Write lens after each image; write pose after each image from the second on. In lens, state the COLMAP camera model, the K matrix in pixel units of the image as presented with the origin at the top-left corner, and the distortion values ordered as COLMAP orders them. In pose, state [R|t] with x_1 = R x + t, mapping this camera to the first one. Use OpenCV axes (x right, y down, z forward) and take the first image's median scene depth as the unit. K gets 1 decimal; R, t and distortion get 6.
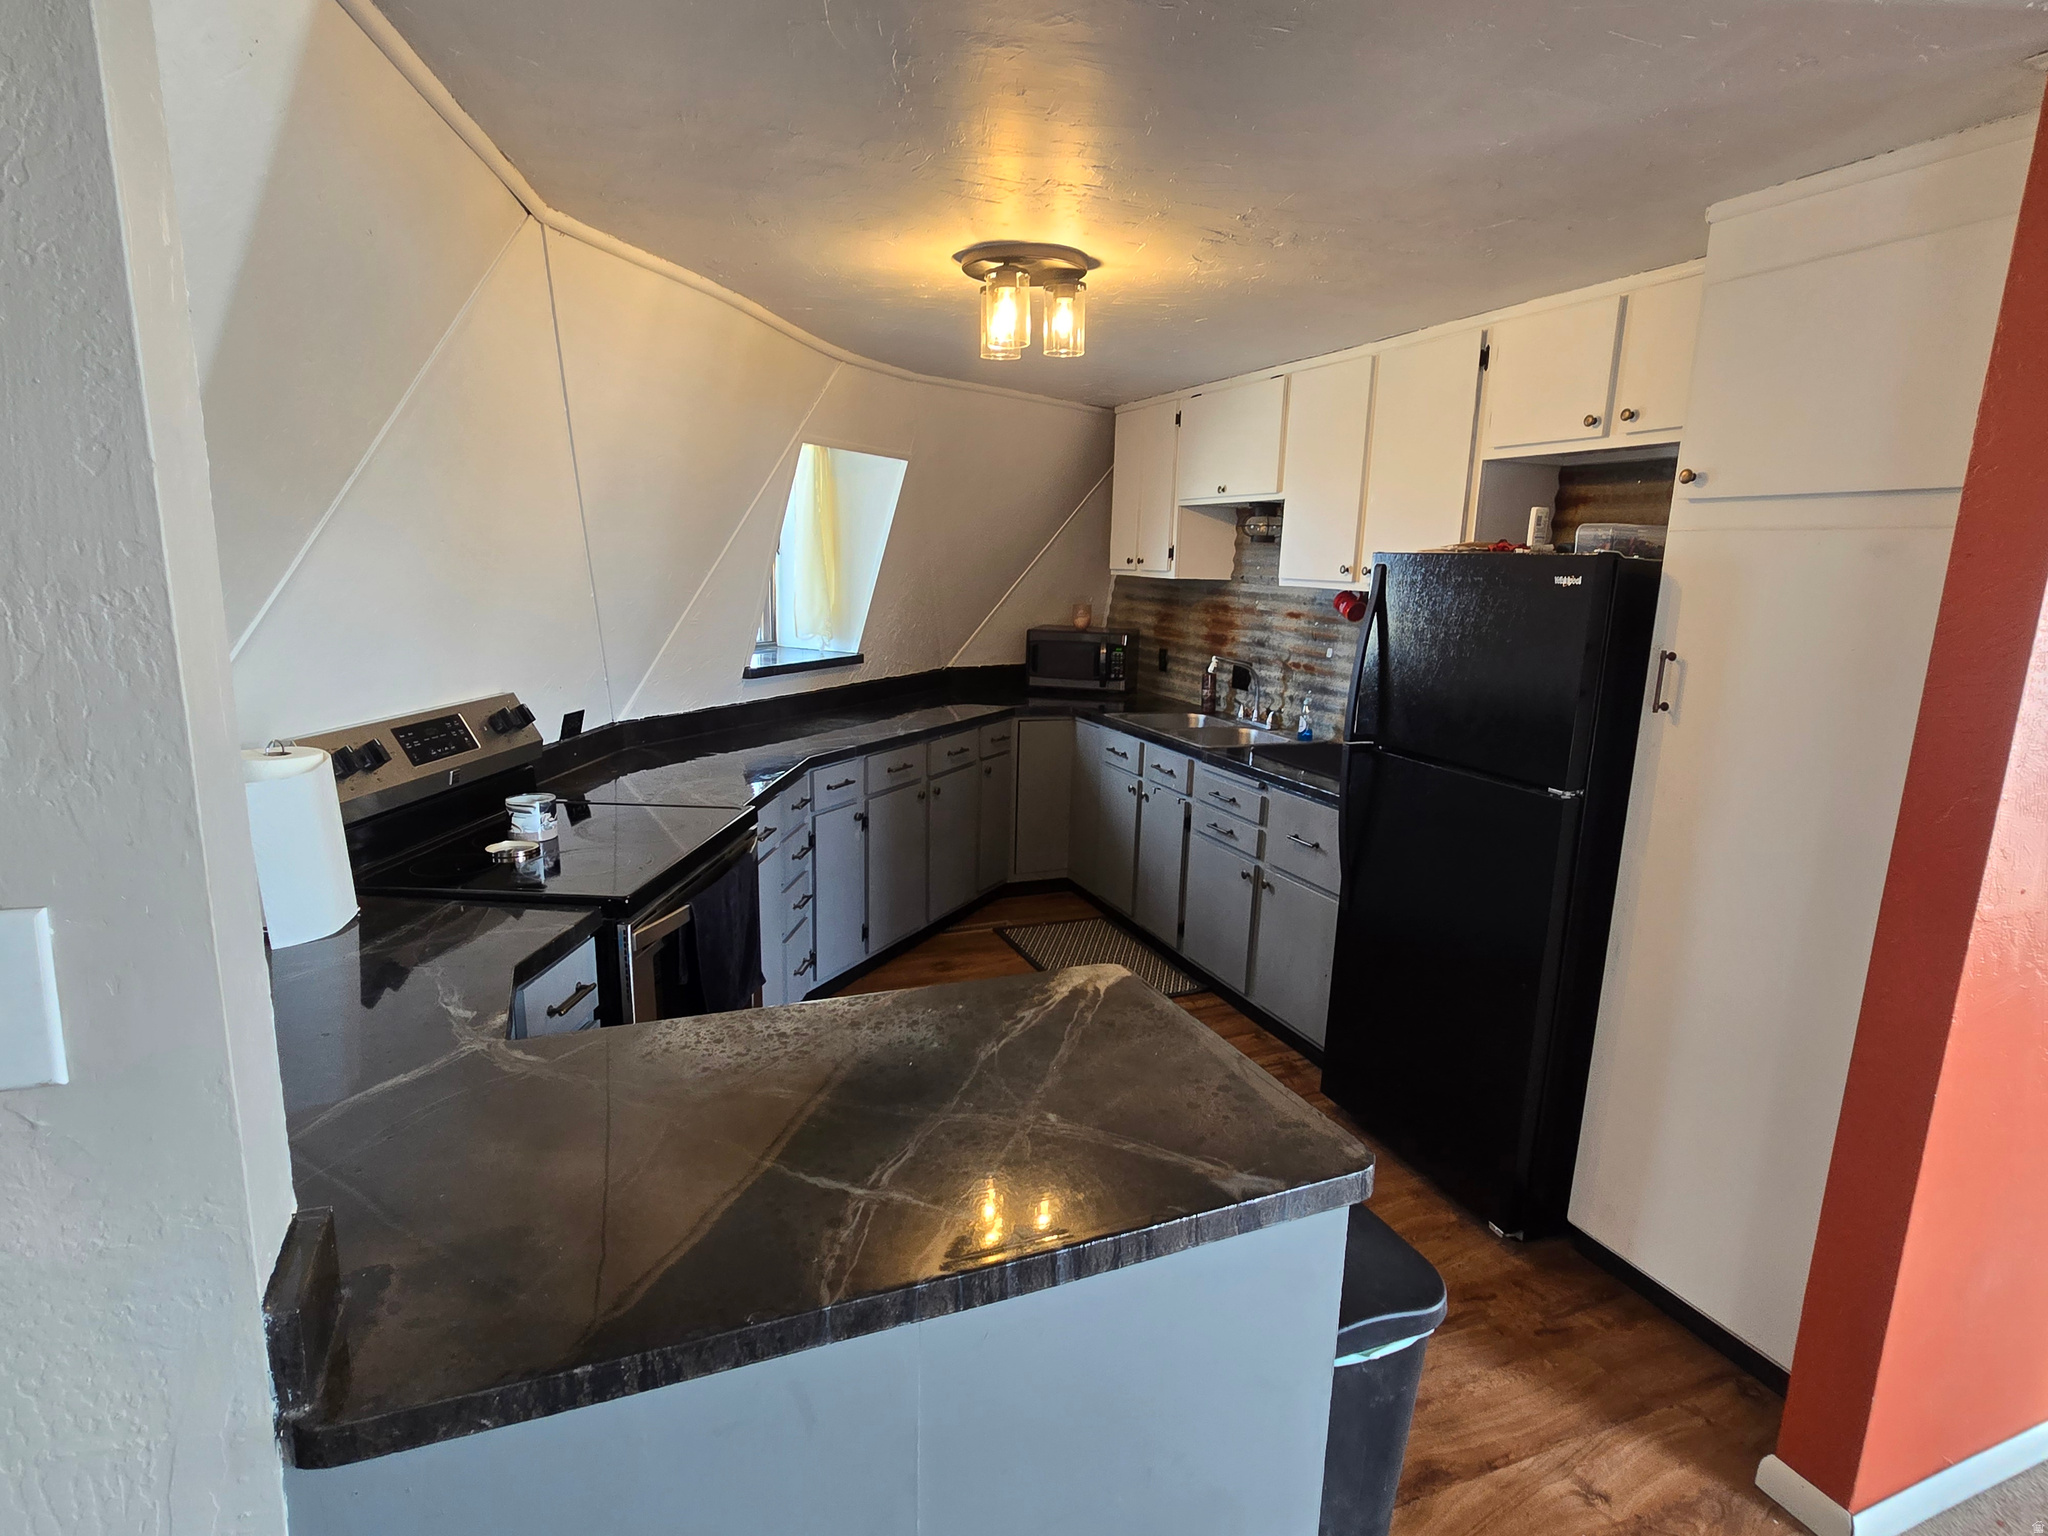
lens RADIAL K [[1076.8, 0, 1024.0], [0, 1076.8, 768.0], [0, 0, 1]] dist [-0.004904, 0.005587]
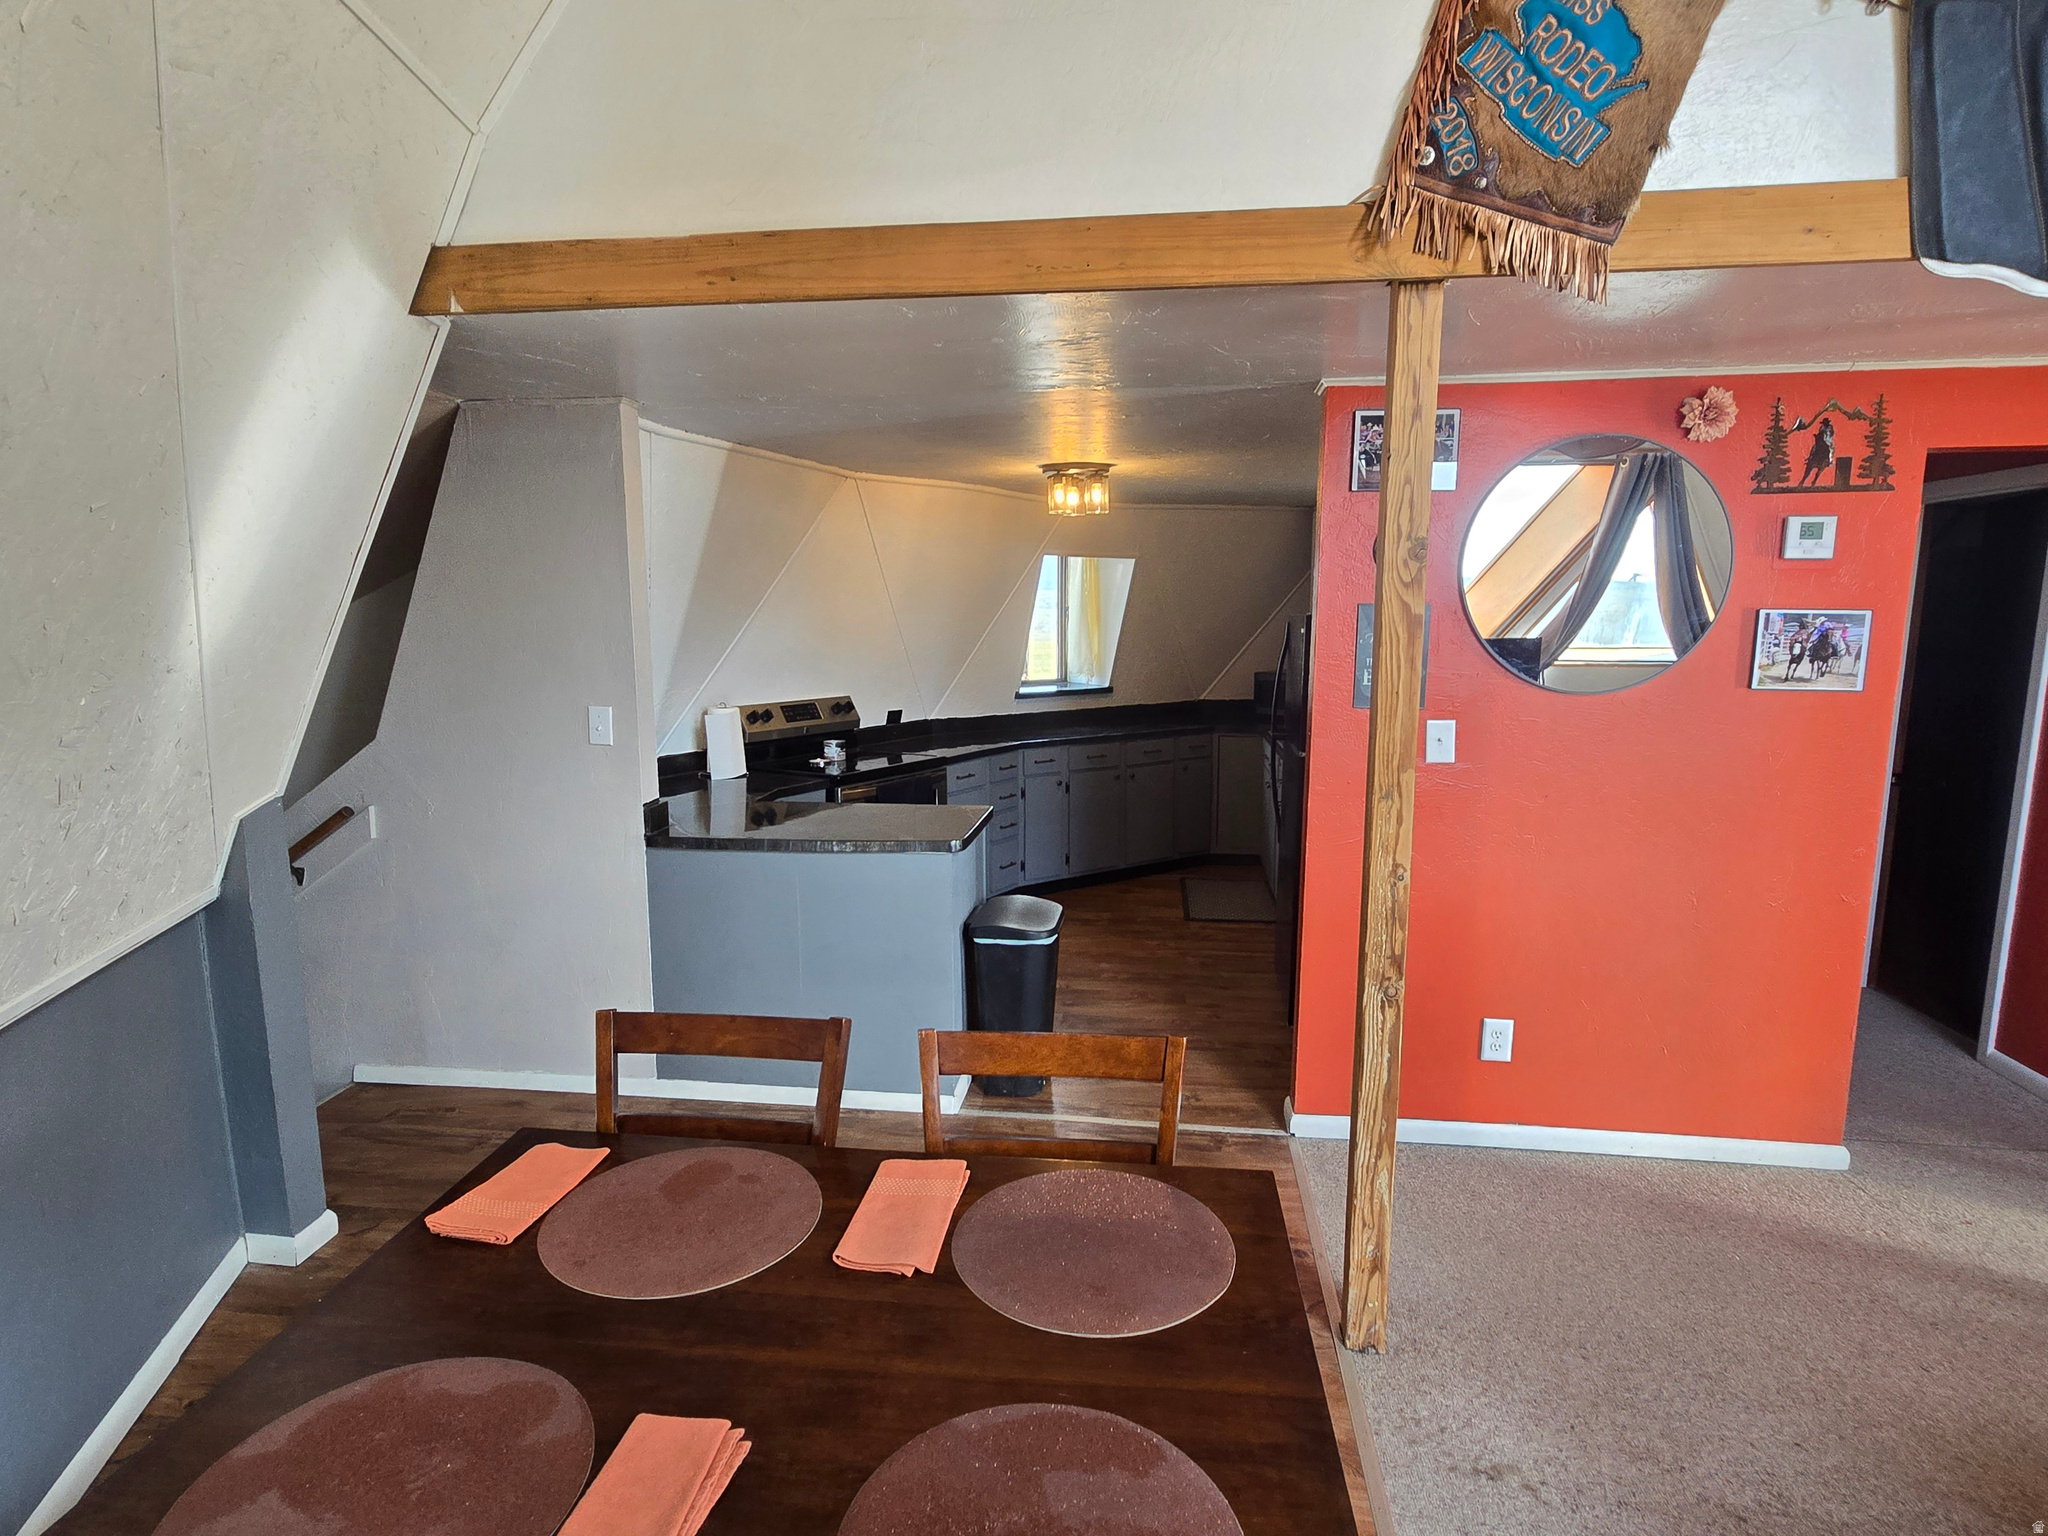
lens RADIAL K [[1076.8, 0, 1024.0], [0, 1076.8, 768.0], [0, 0, 1]] dist [-0.004904, 0.005587]
pose [[0.873062, 0.042657, -0.485739, 0.686591], [-0.068767, 0.996981, -0.036046, 0.099275], [0.482736, 0.064873, 0.873360, -0.517850]]
